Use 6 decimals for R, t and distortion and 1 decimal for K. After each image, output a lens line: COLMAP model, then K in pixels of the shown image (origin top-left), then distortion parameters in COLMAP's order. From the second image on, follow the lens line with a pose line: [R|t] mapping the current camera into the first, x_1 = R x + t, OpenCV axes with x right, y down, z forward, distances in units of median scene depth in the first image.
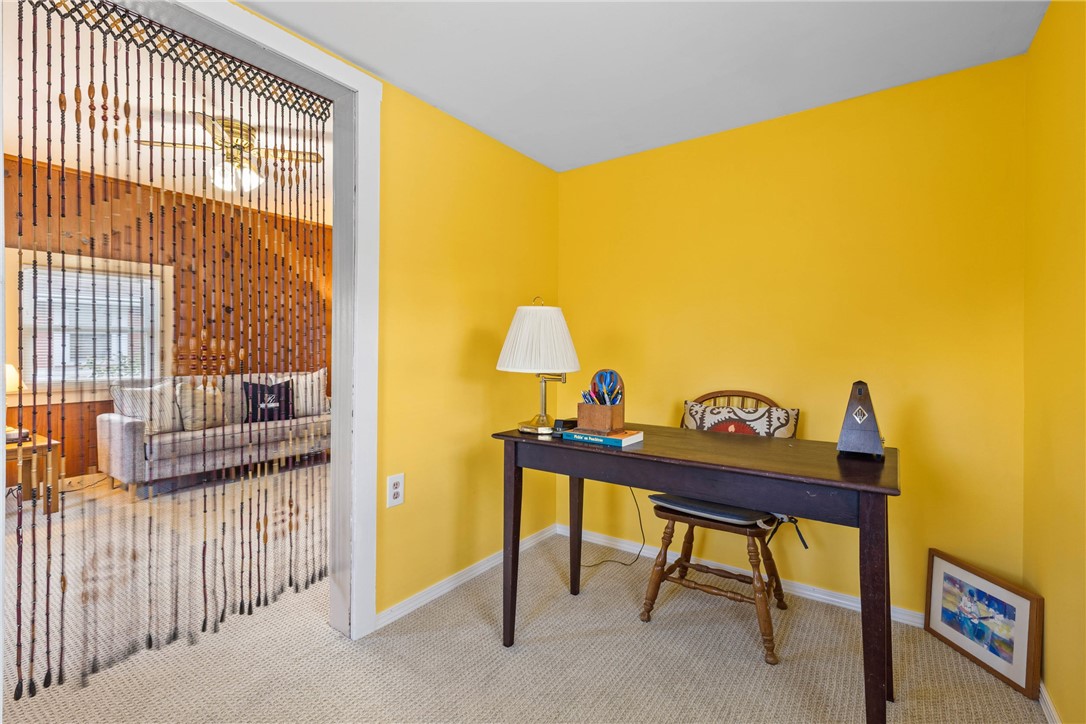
lens RADIAL K [[491.7, 0, 544.8], [0, 491.7, 353.8], [0, 0, 1]] dist [0.001983, -0.000600]
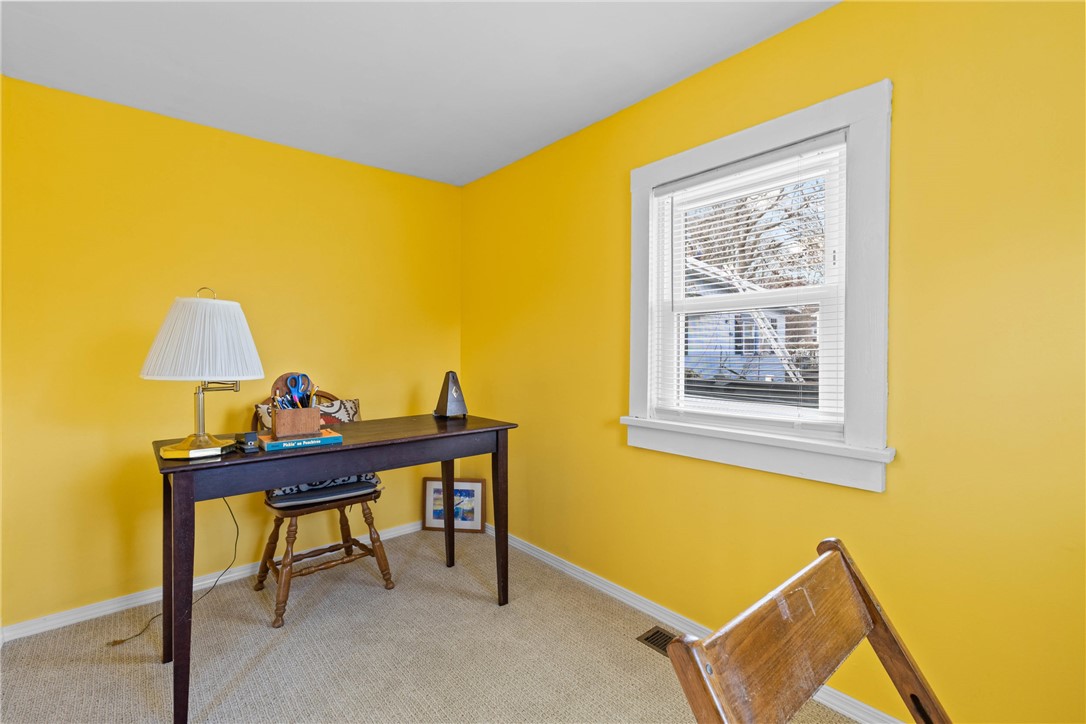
lens RADIAL K [[491.7, 0, 538.9], [0, 491.7, 359.4], [0, 0, 1]] dist [0.001983, -0.000600]
pose [[0.232191, -0.017371, 0.972515, -0.698992], [0.010405, 0.999828, 0.015374, -0.004872], [-0.972614, 0.006549, 0.232332, 0.286414]]
